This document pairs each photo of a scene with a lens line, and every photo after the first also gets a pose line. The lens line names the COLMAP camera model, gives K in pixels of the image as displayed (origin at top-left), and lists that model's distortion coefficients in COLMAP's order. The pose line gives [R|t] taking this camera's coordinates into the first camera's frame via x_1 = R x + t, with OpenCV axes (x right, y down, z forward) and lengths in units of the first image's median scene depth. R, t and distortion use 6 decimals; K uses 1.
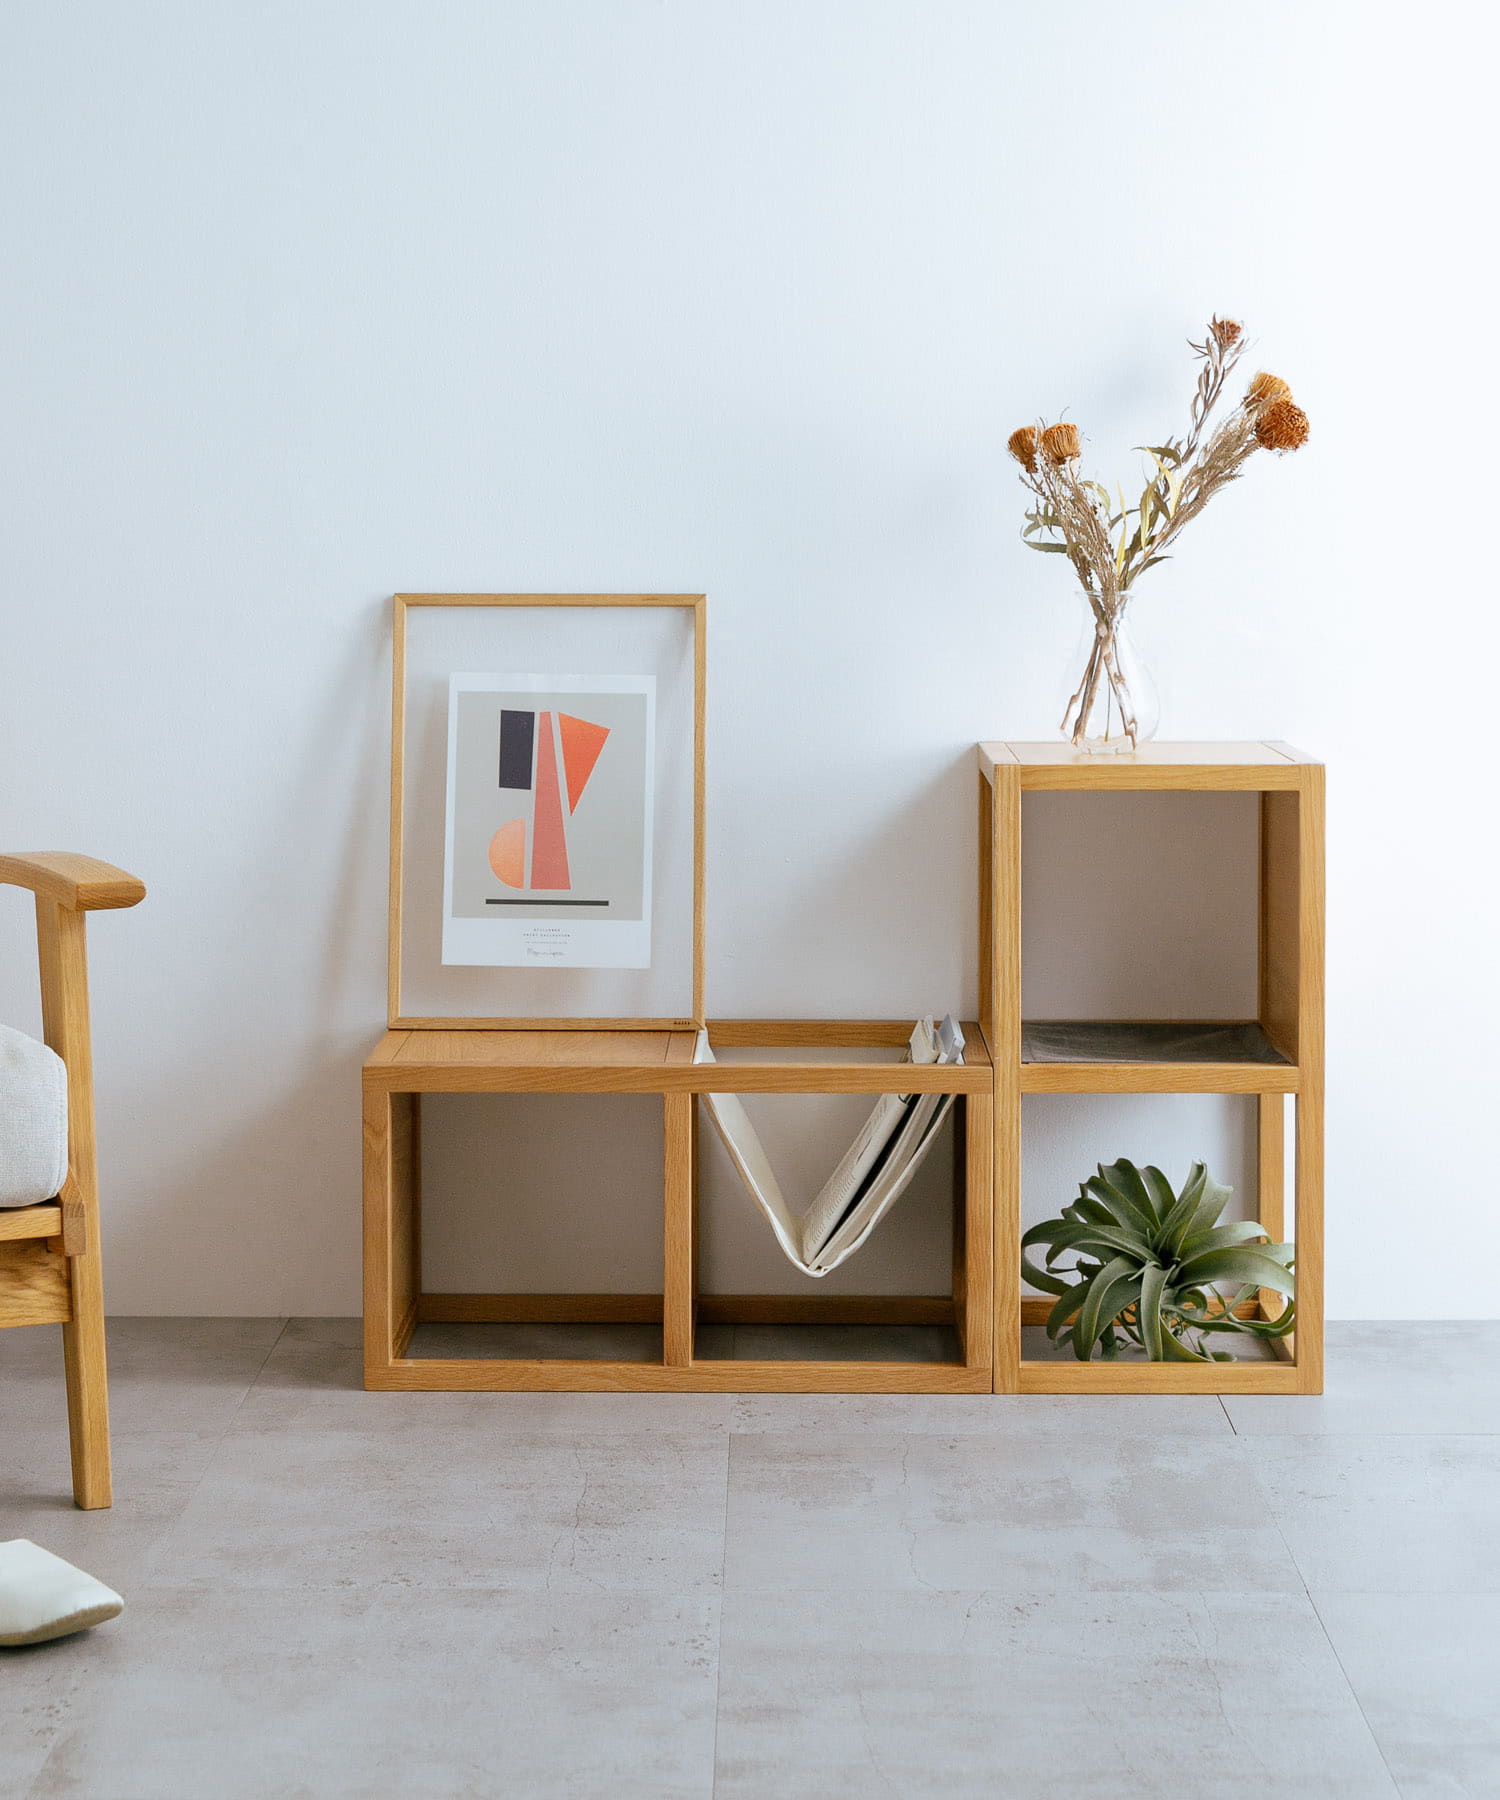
lens RADIAL K [[3506.0, 0, 746.0], [0, 3506.0, 706.5], [0, 0, 1]] dist [0.004043, -0.063290]
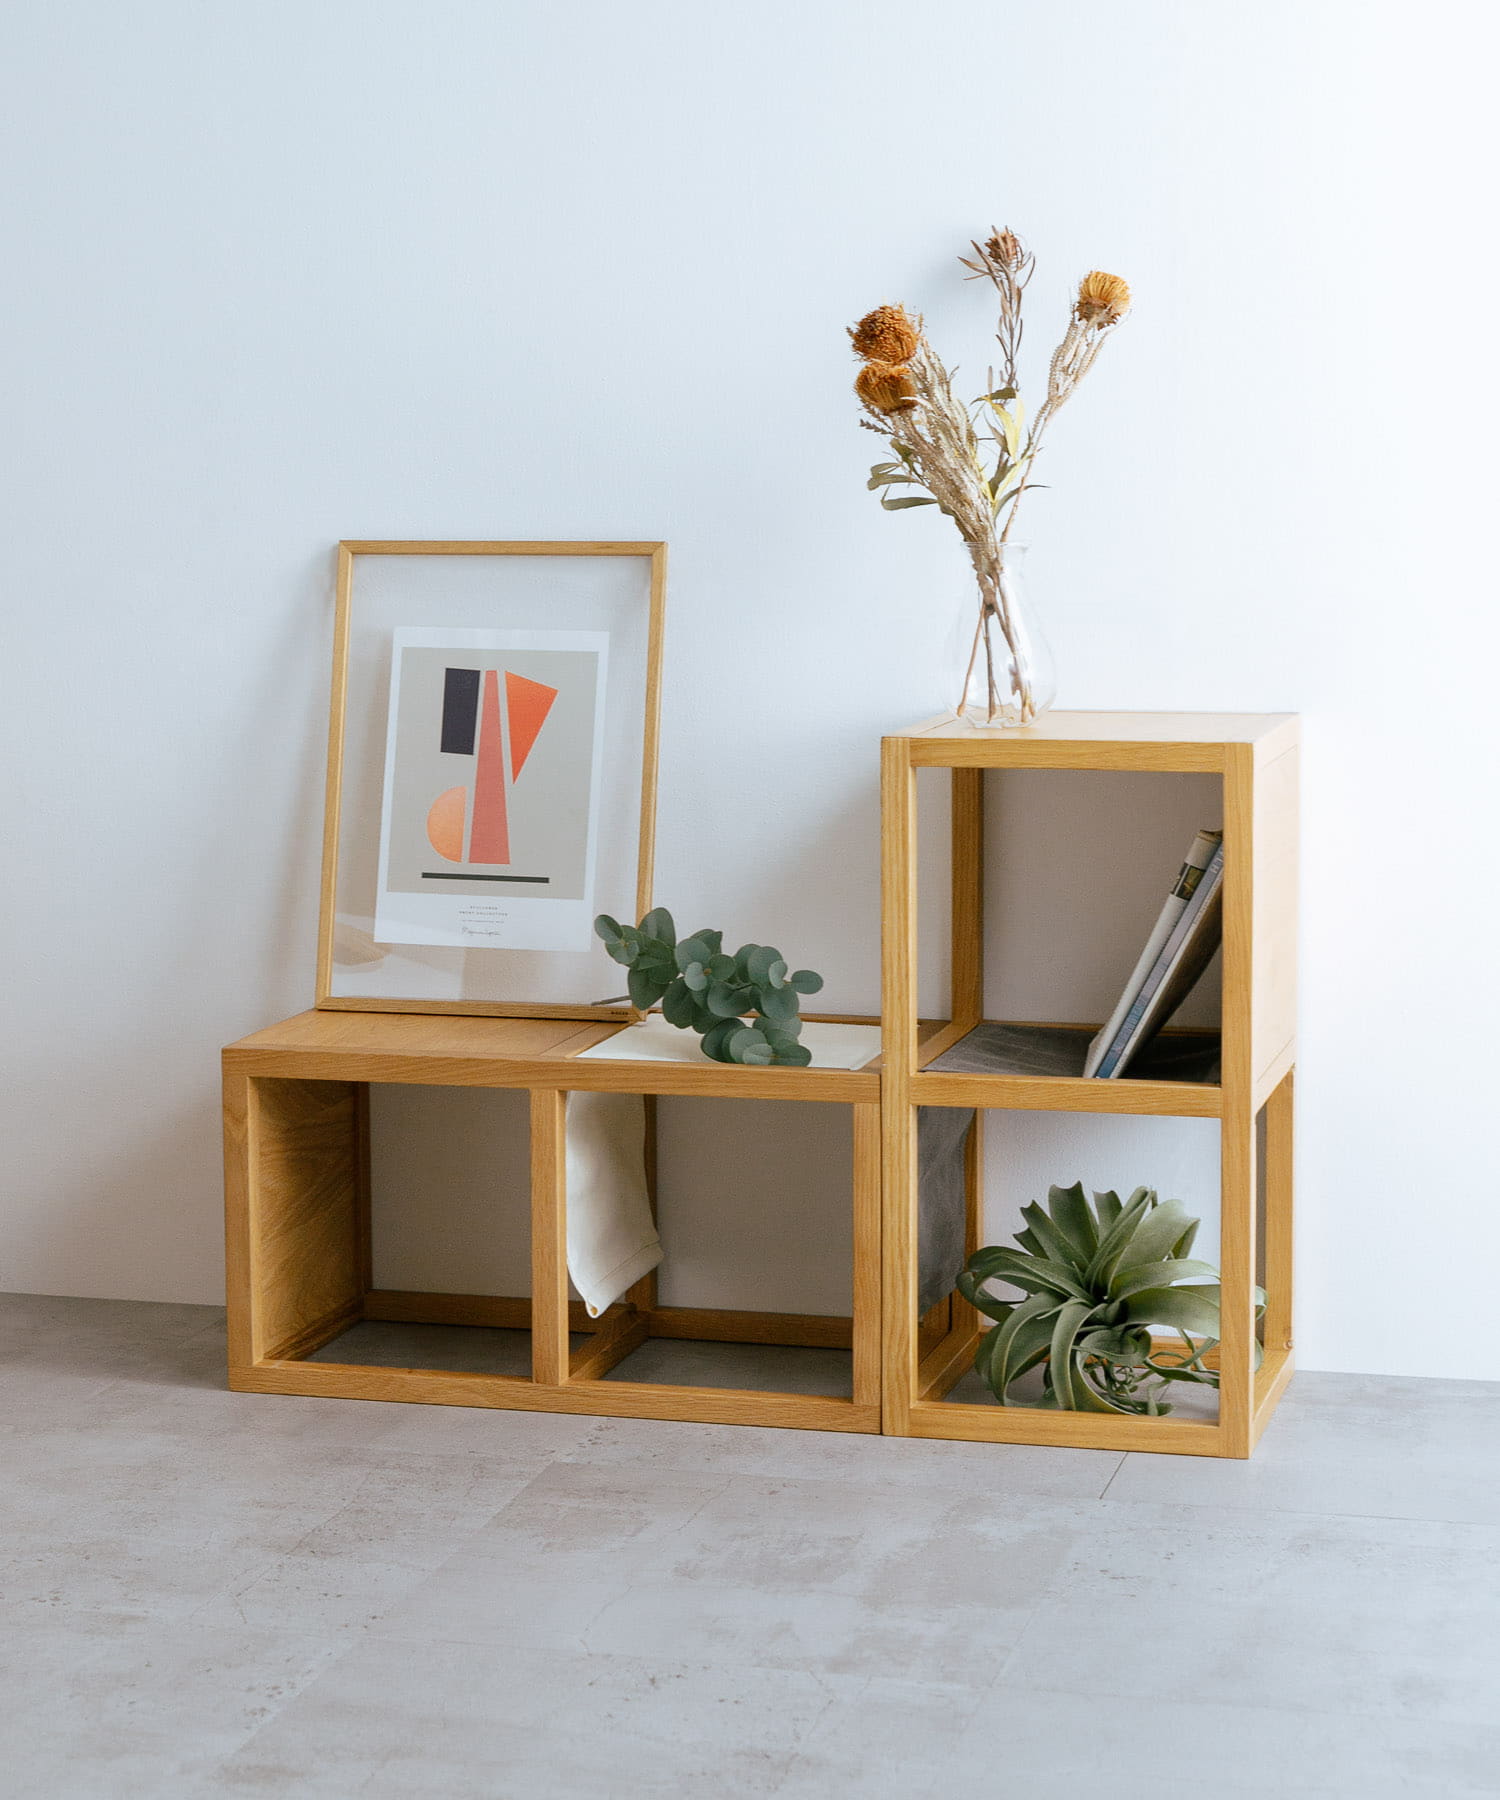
lens RADIAL K [[3707.6, 0, 806.0], [0, 3707.6, 899.3], [0, 0, 1]] dist [0.012288, 0.091251]
pose [[0.969832, 0.026908, -0.242286, 0.281090], [-0.009900, 0.997417, 0.071142, -0.009110], [0.243574, -0.066597, 0.967593, 0.082290]]
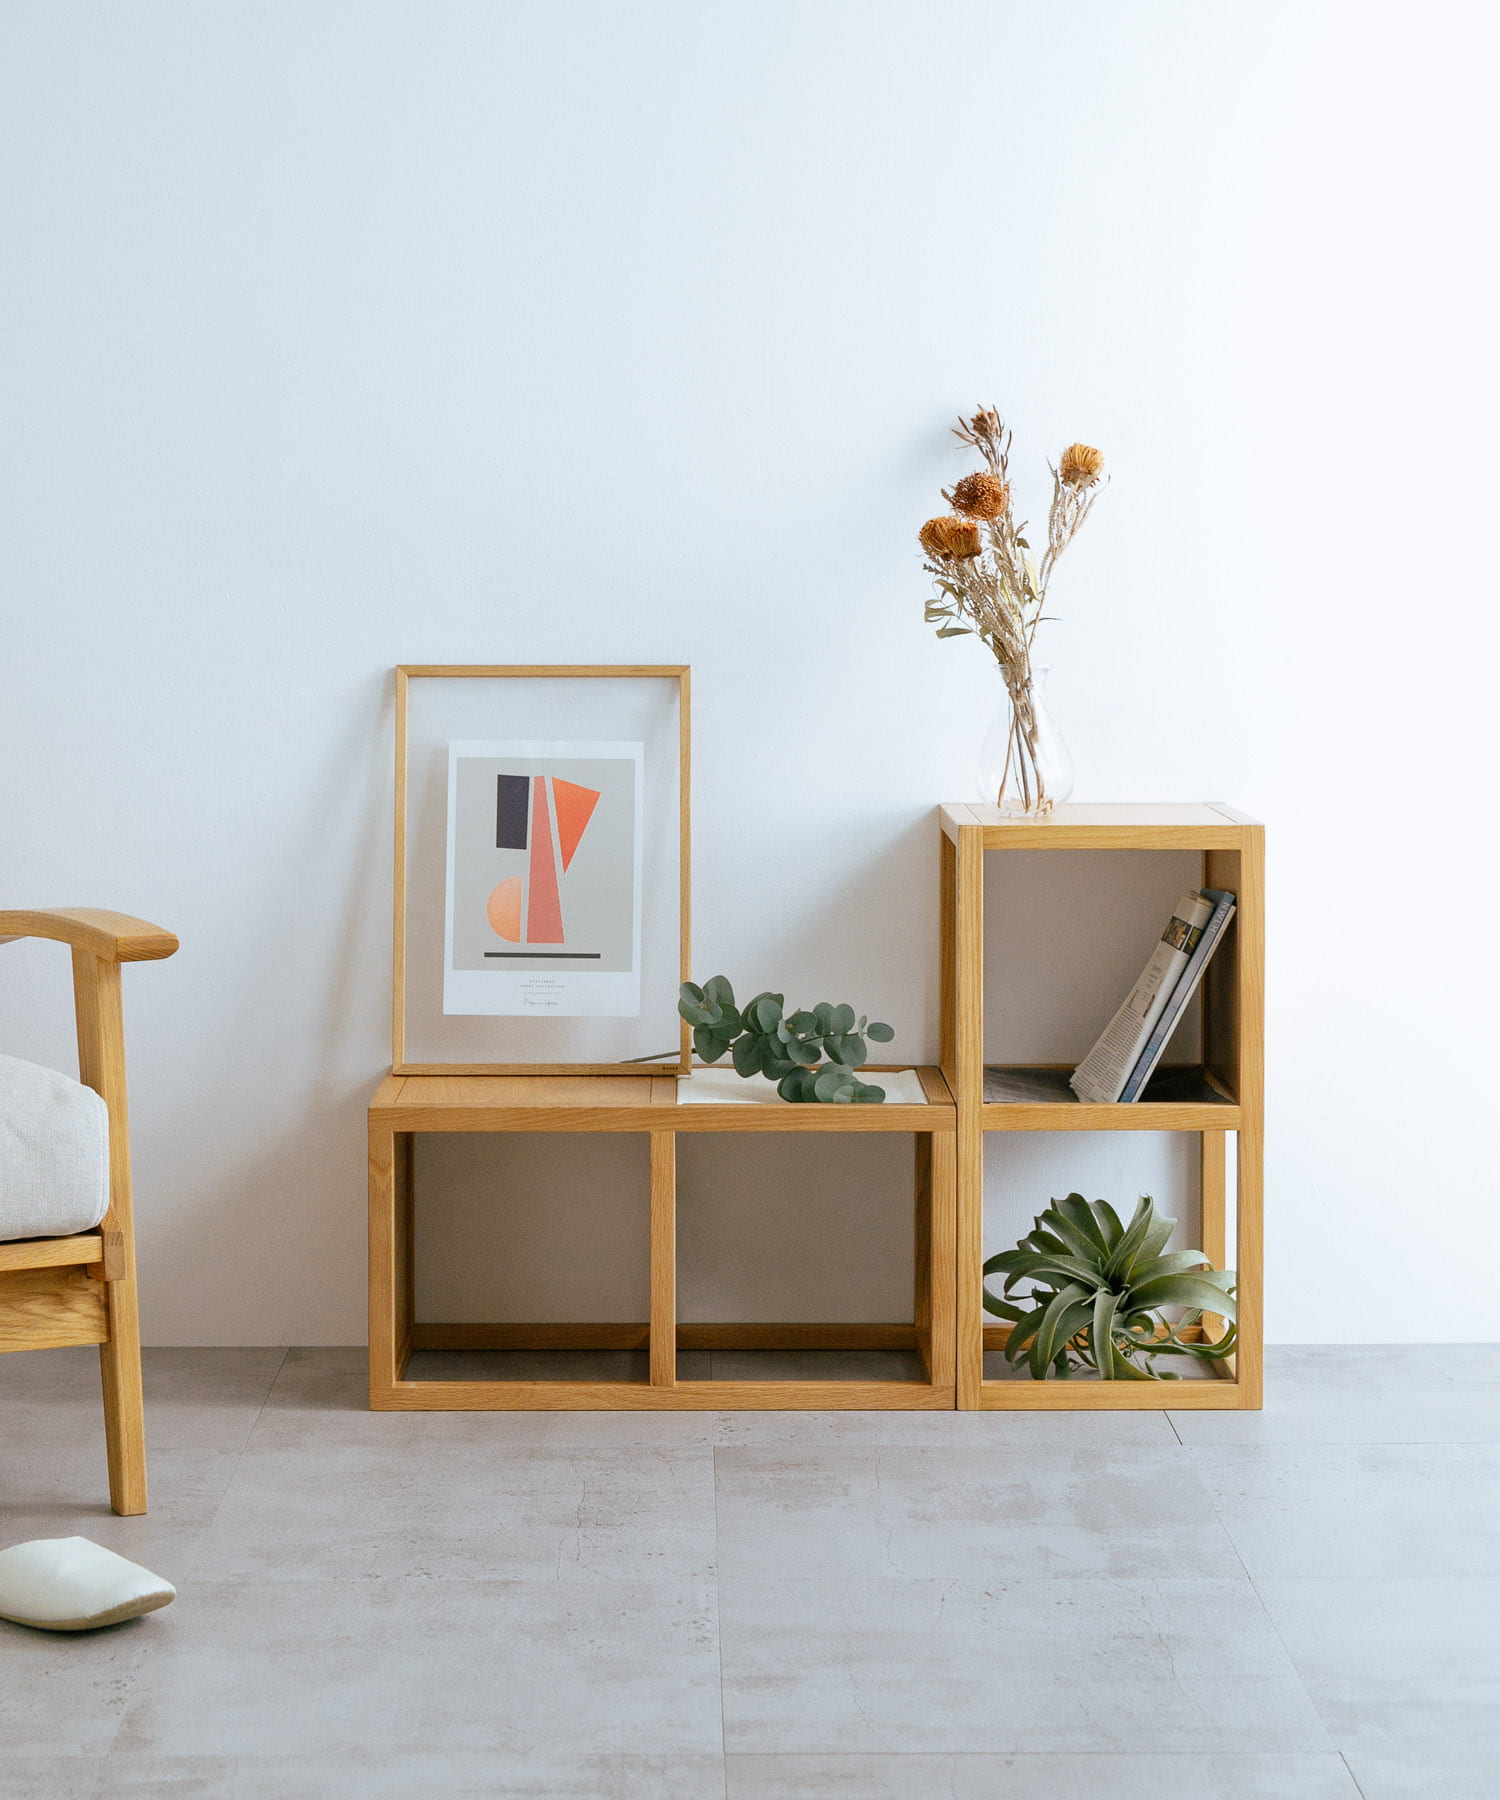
lens RADIAL K [[3648.2, 0, 753.0], [0, 3648.2, 805.5], [0, 0, 1]] dist [0.013522, 0.023273]
pose [[0.999633, -0.000468, 0.027085, -0.022196], [0.000110, 0.999913, 0.013218, -0.004383], [-0.027088, -0.013211, 0.999546, -0.115695]]
